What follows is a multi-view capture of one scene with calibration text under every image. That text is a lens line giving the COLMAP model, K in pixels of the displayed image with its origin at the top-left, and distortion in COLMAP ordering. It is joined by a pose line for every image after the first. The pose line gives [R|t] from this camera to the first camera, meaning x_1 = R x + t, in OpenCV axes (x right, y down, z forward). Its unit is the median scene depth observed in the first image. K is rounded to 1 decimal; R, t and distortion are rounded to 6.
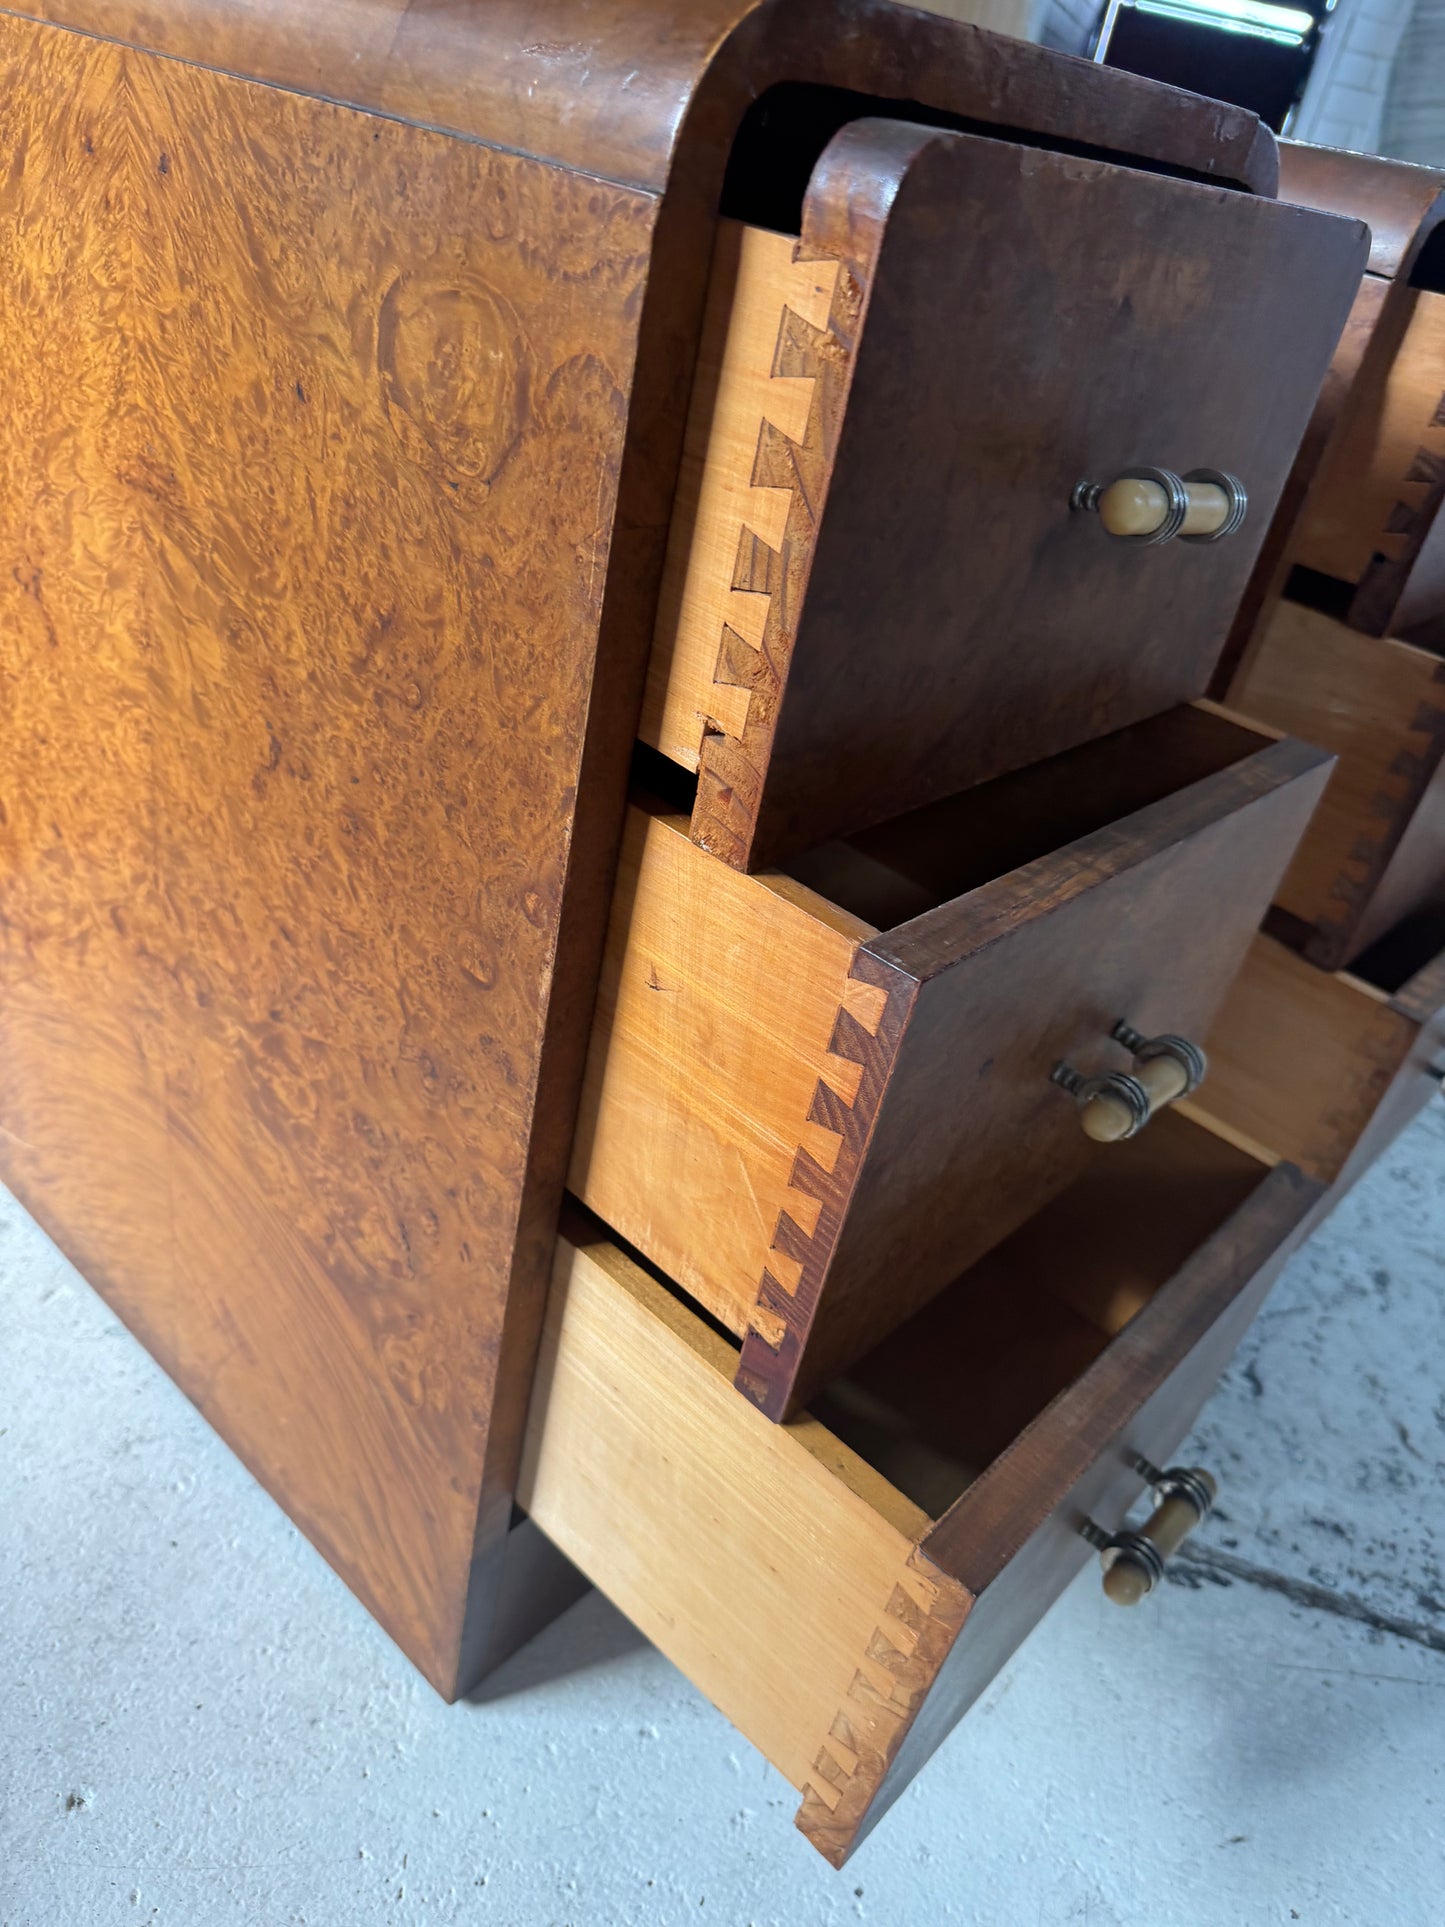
lens RADIAL K [[1385.8, 0, 746.3], [0, 1385.8, 957.3], [0, 0, 1]] dist [0.250630, -0.479533]
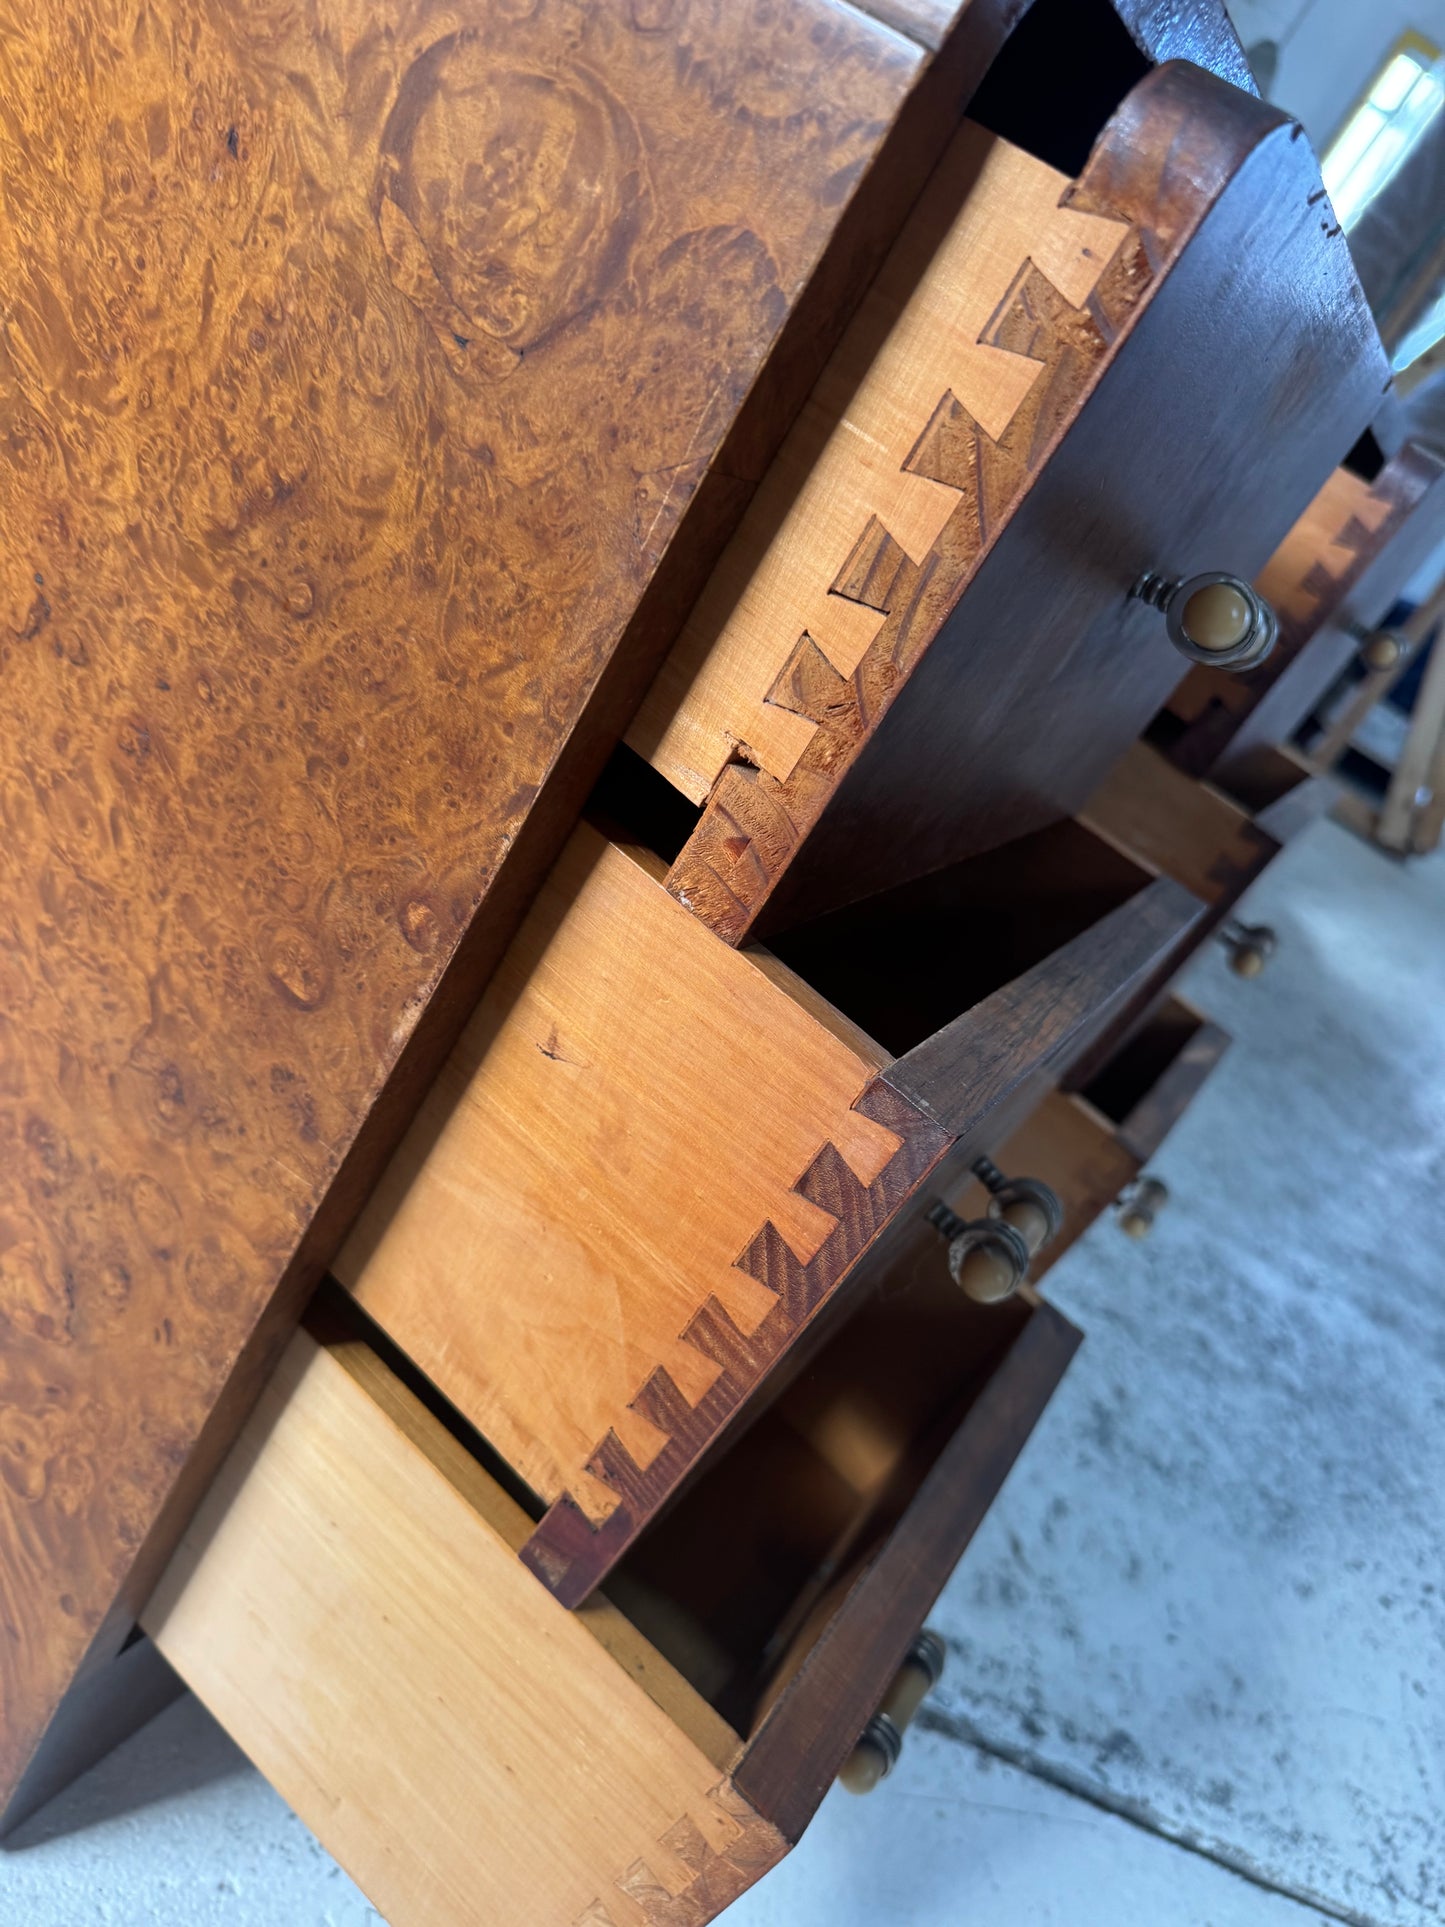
lens RADIAL K [[1367.7, 0, 733.1], [0, 1367.7, 961.2], [0, 0, 1]] dist [0.070772, -0.082620]
pose [[0.933089, 0.193078, 0.303424, -0.211642], [-0.197018, 0.980237, -0.017886, -0.035825], [-0.300880, -0.043090, 0.952688, 0.257453]]
